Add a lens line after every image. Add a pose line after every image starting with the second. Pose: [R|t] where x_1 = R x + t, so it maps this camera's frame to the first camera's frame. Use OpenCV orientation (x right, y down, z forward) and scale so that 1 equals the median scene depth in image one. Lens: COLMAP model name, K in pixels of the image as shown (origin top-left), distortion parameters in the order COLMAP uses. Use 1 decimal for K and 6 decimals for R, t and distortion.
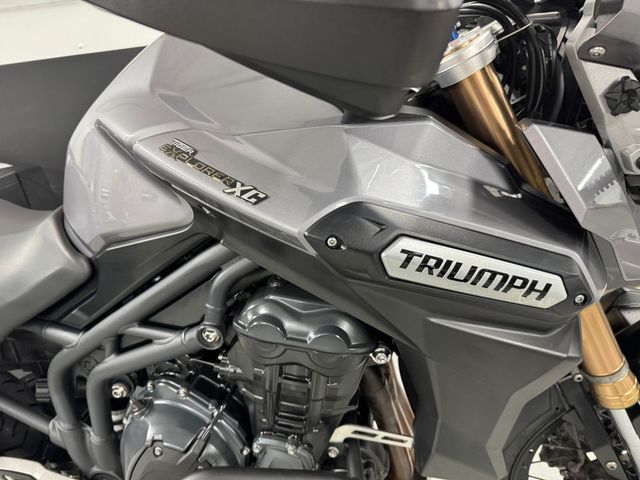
lens RADIAL K [[444.3, 0, 322.2], [0, 444.3, 239.0], [0, 0, 1]] dist [0.017091, -0.025687]
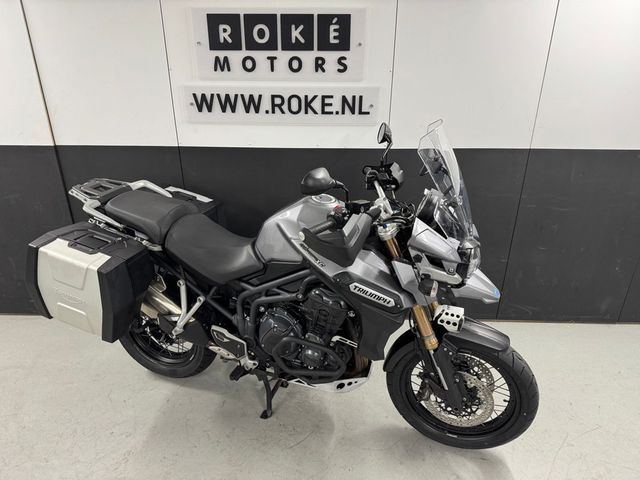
lens RADIAL K [[444.3, 0, 318.9], [0, 444.3, 236.6], [0, 0, 1]] dist [0.017091, -0.025687]
pose [[0.975234, 0.184788, -0.121539, 0.173533], [-0.180555, 0.982532, 0.045061, -0.341816], [0.127743, -0.022000, 0.991563, -1.955198]]
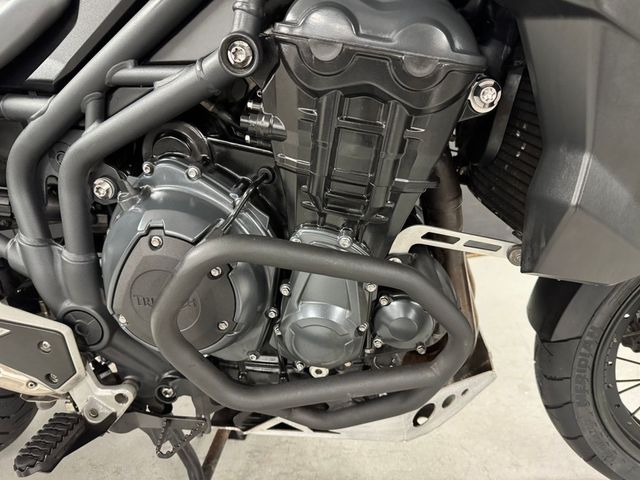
lens RADIAL K [[444.3, 0, 335.5], [0, 444.3, 254.5], [0, 0, 1]] dist [0.017091, -0.025687]
pose [[0.998008, 0.045247, 0.043971, -0.111215], [-0.046964, 0.998141, 0.038835, 0.454583], [-0.042132, -0.040822, 0.998278, 0.272097]]
